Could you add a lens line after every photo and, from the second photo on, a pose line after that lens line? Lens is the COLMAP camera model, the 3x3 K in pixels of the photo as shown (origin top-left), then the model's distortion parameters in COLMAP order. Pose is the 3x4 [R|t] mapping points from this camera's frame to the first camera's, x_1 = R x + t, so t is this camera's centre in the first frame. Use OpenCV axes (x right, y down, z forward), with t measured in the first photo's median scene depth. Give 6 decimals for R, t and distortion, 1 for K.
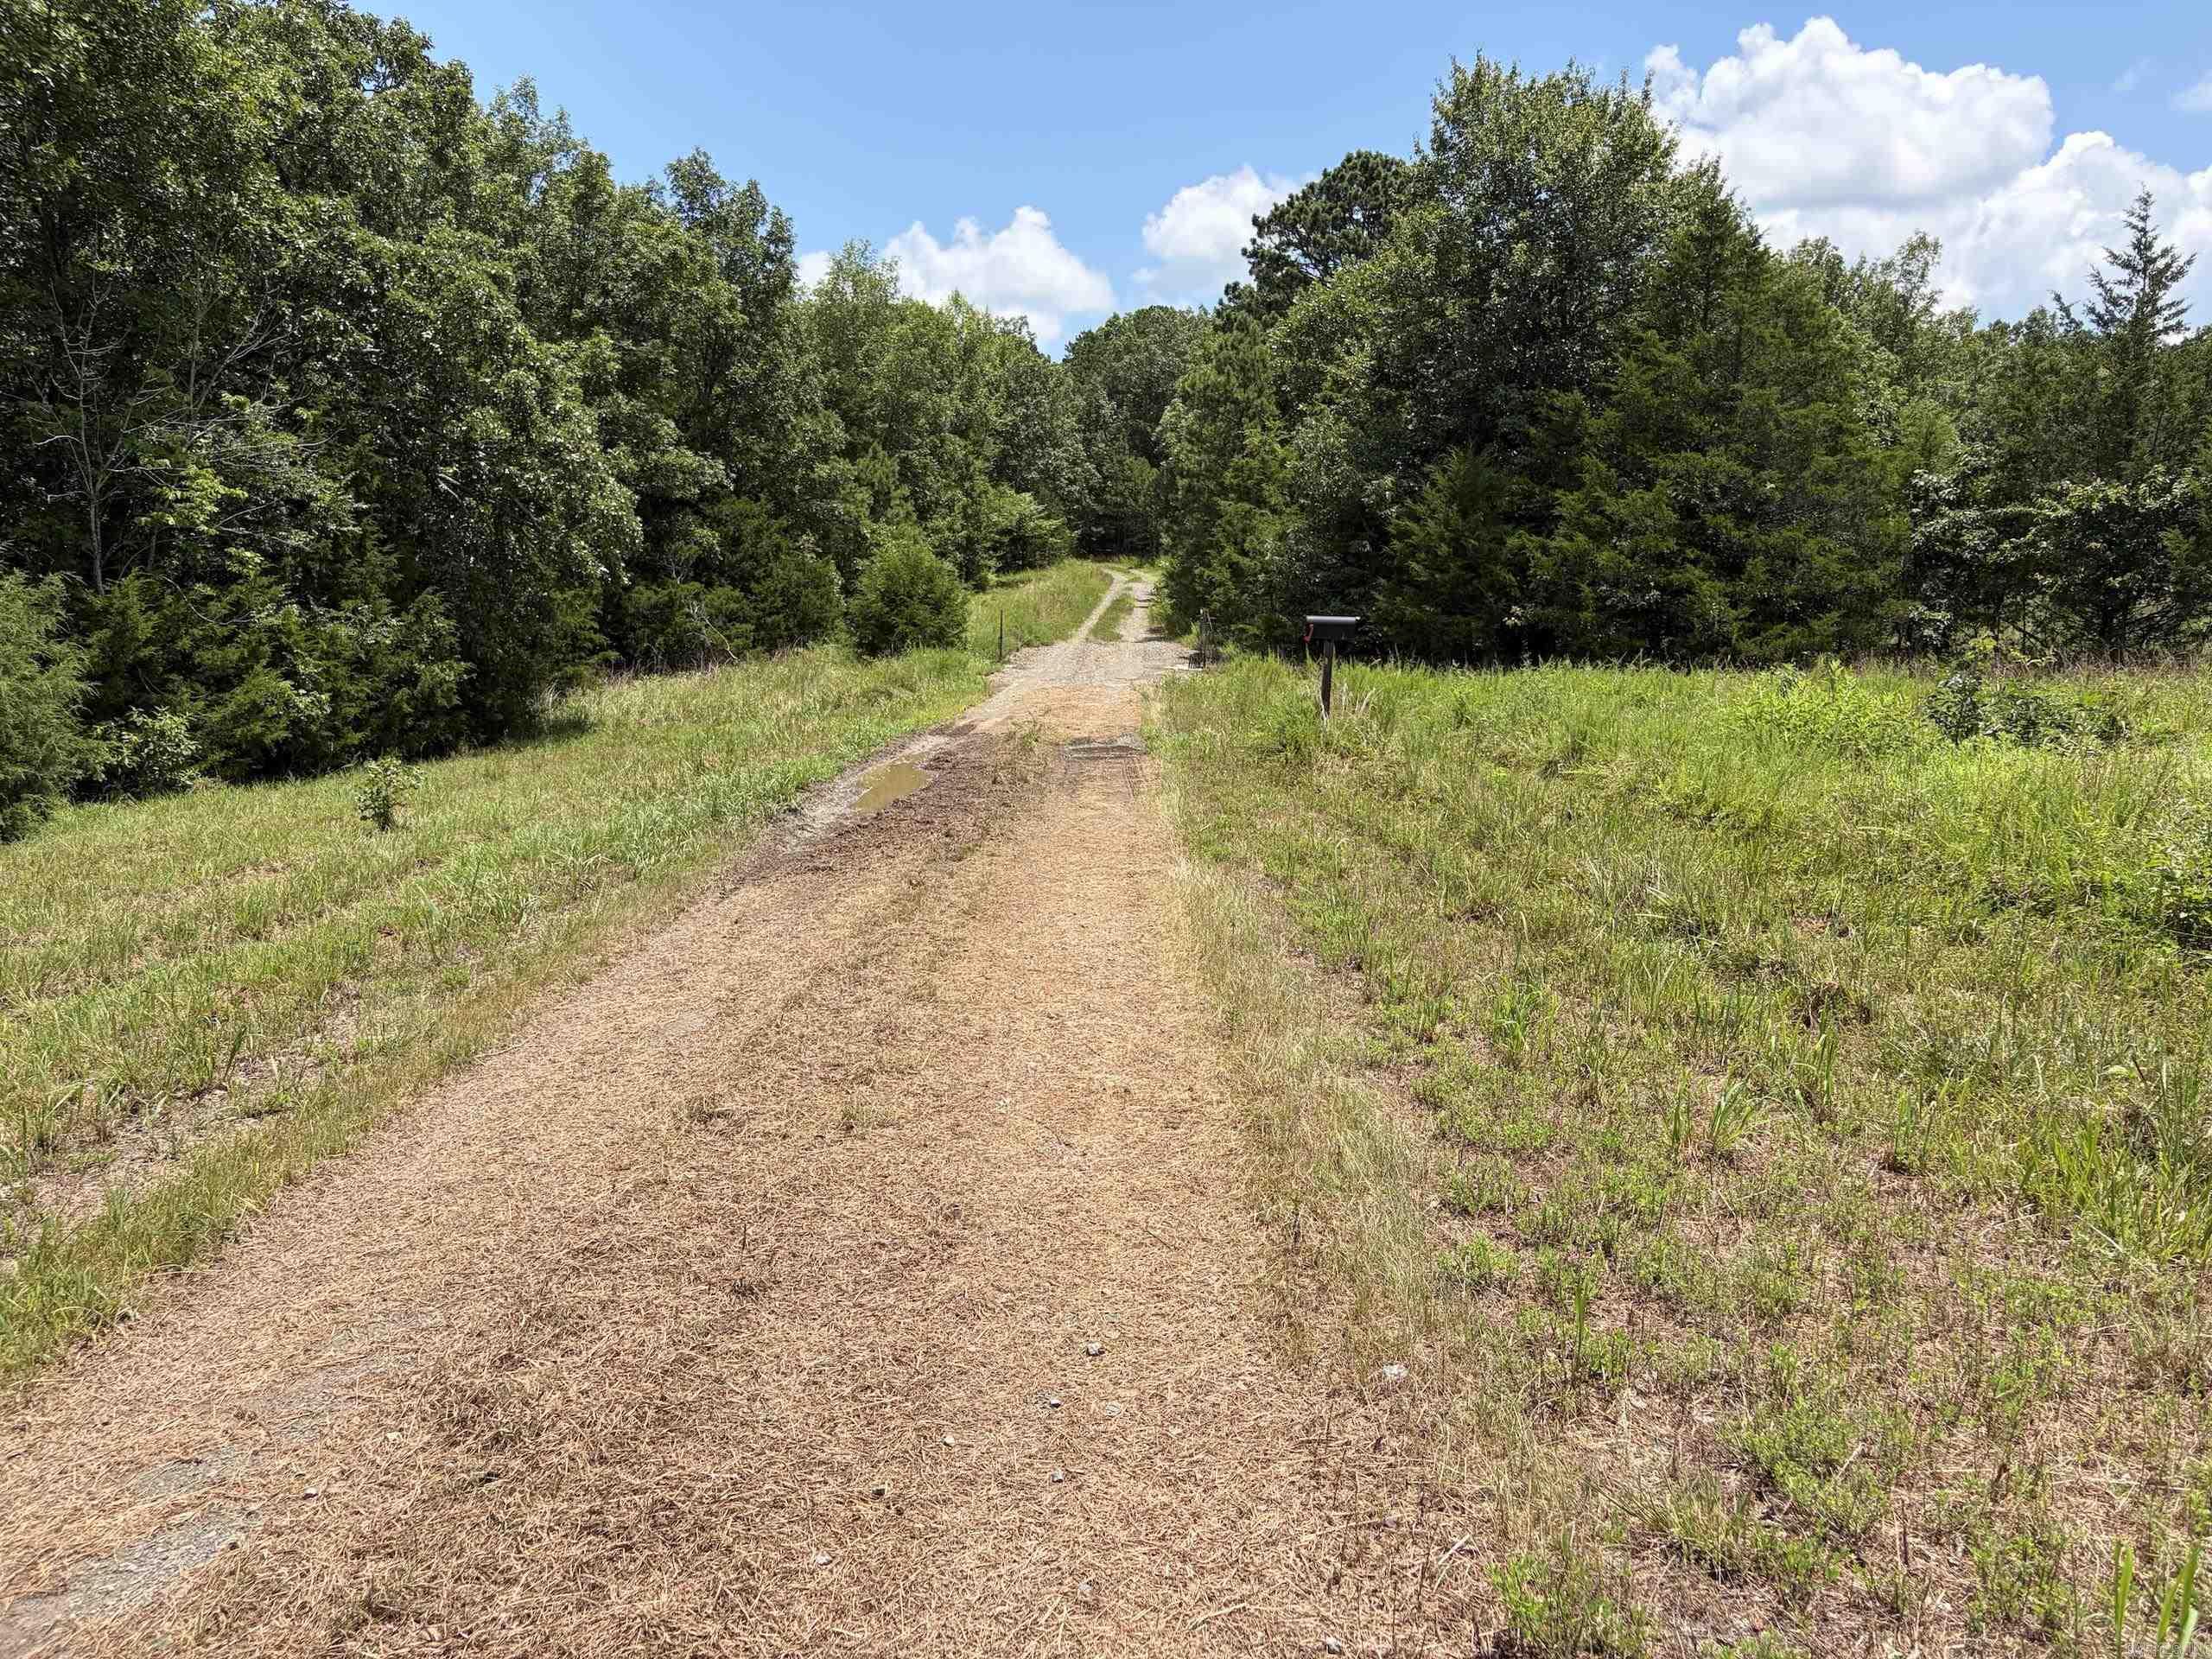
lens RADIAL K [[1684.3, 0, 1106.0], [0, 1684.3, 829.5], [0, 0, 1]] dist [0.043564, -0.028882]
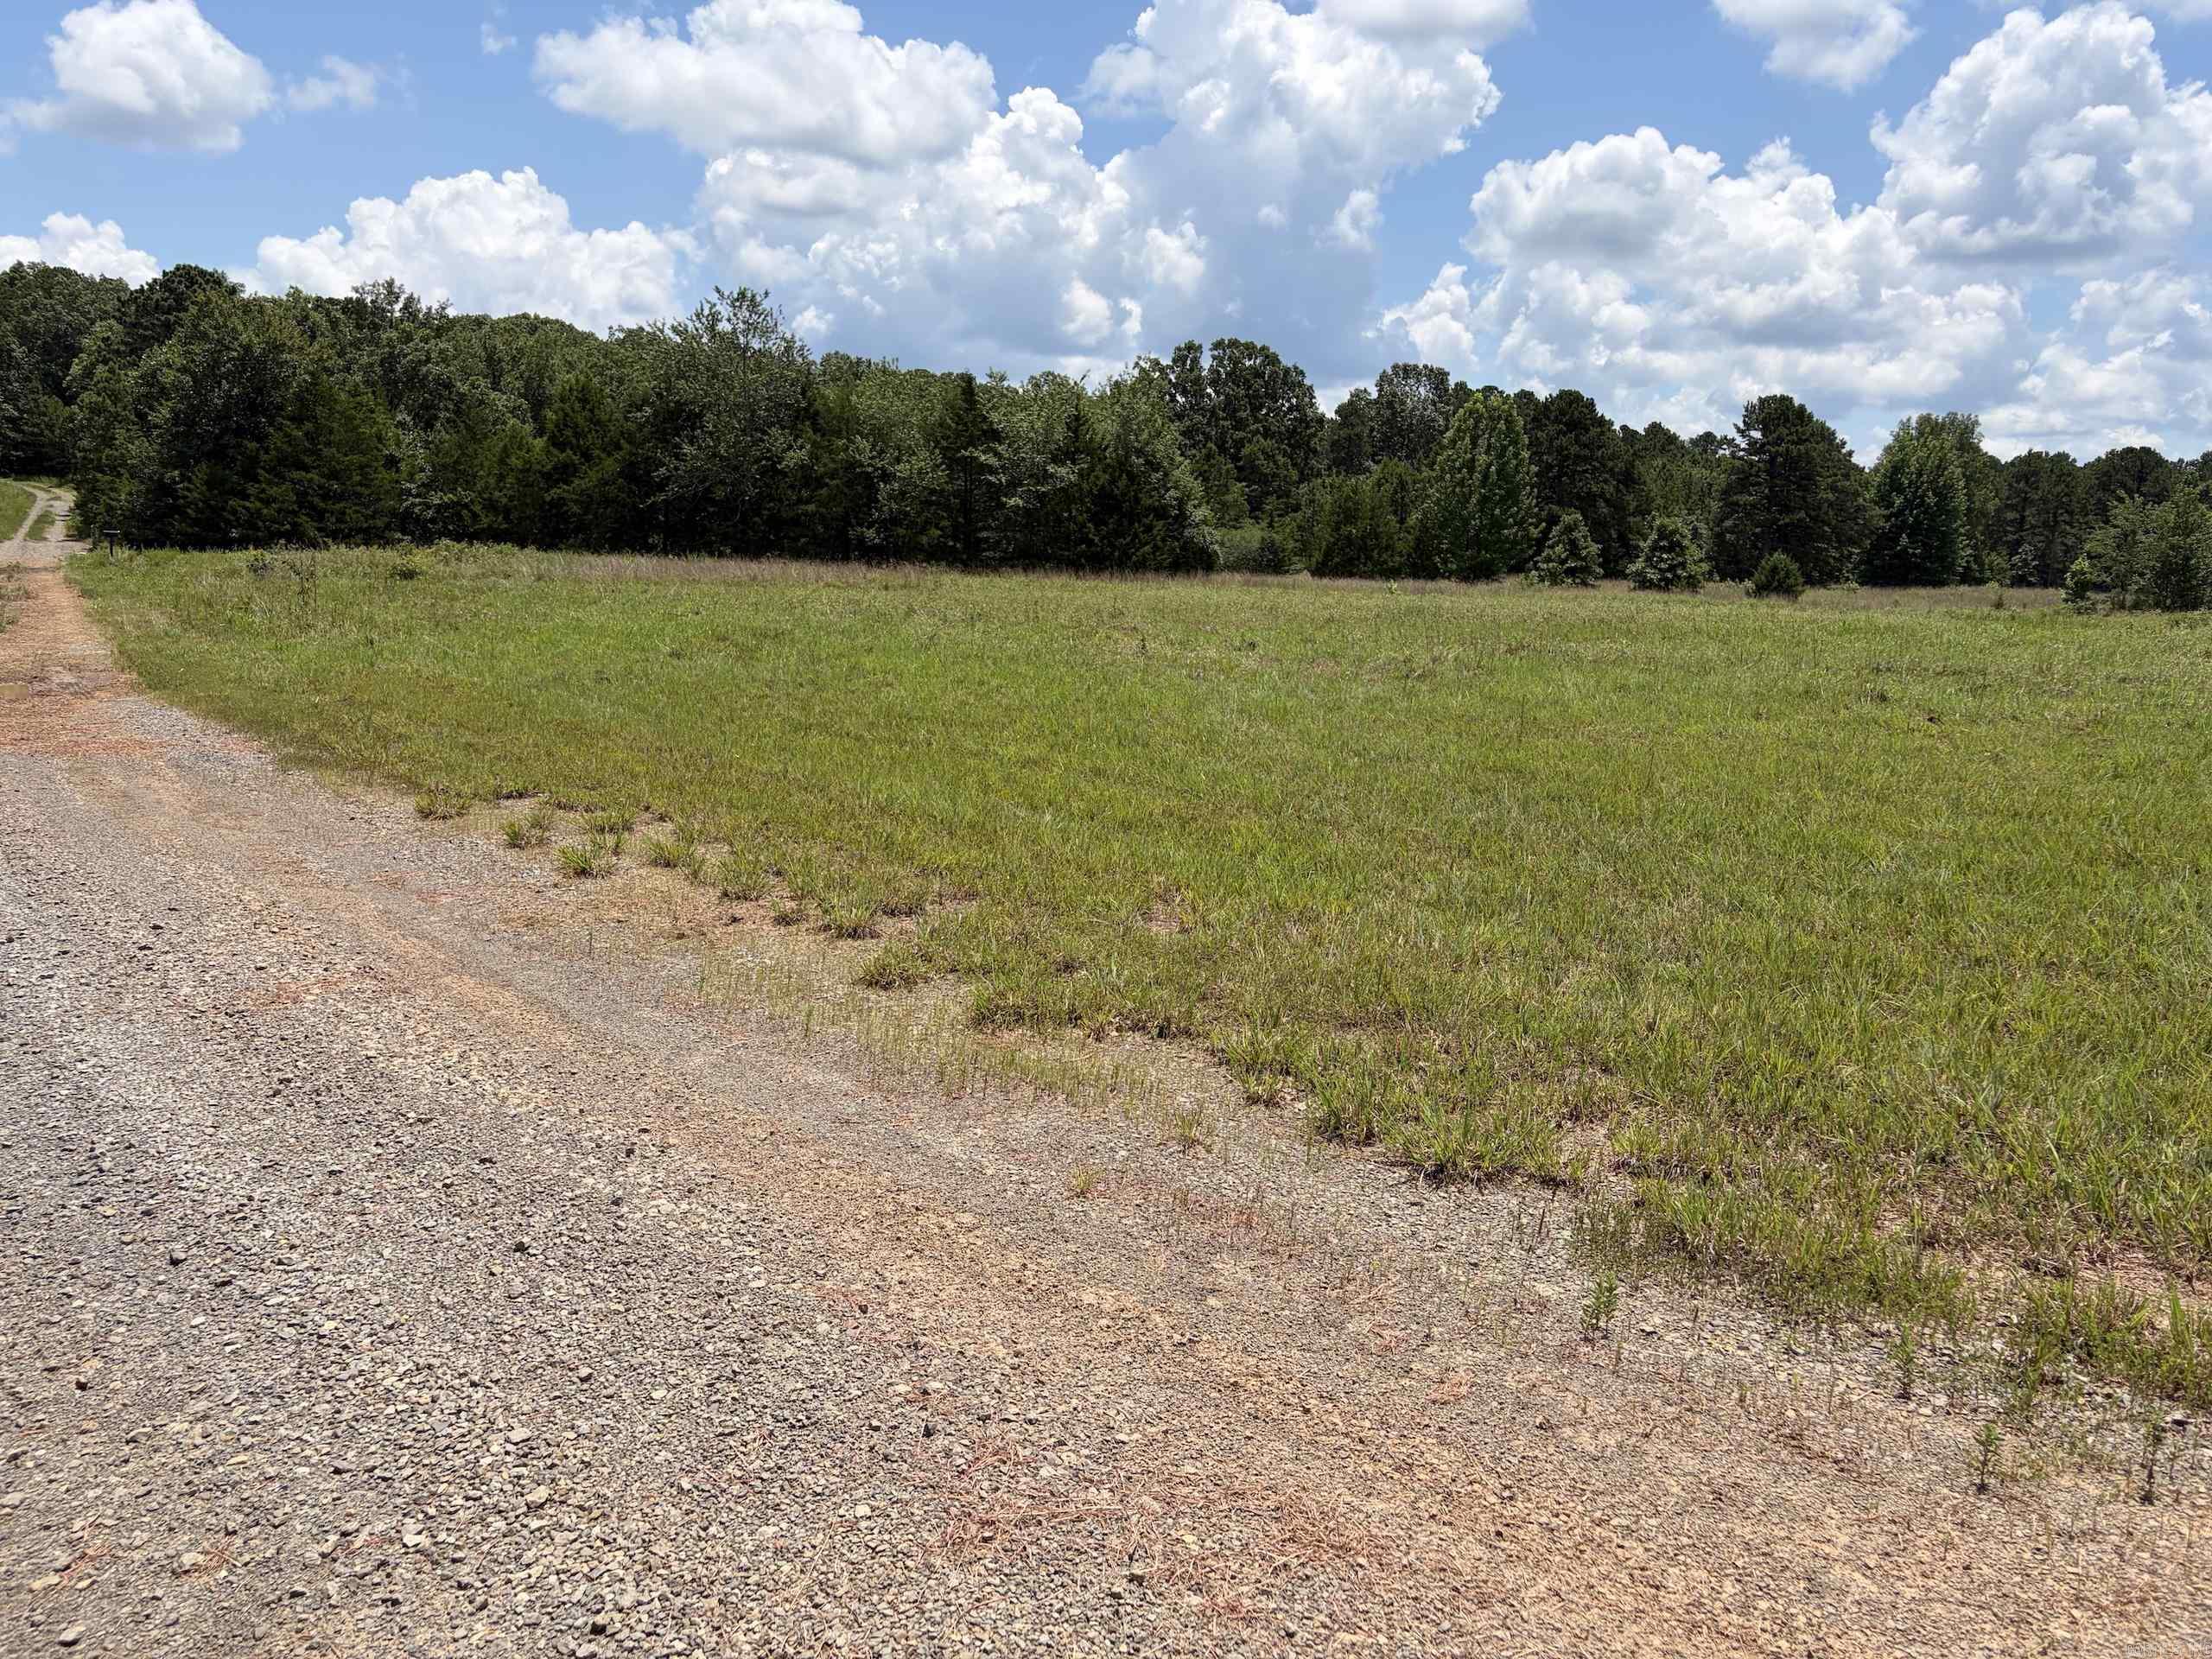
lens RADIAL K [[1684.3, 0, 1106.0], [0, 1684.3, 829.5], [0, 0, 1]] dist [0.043564, -0.028882]
pose [[0.848339, -0.065081, 0.525438, -0.009324], [0.041511, 0.997537, 0.056534, 0.153009], [-0.527823, -0.026149, 0.848952, -1.259732]]
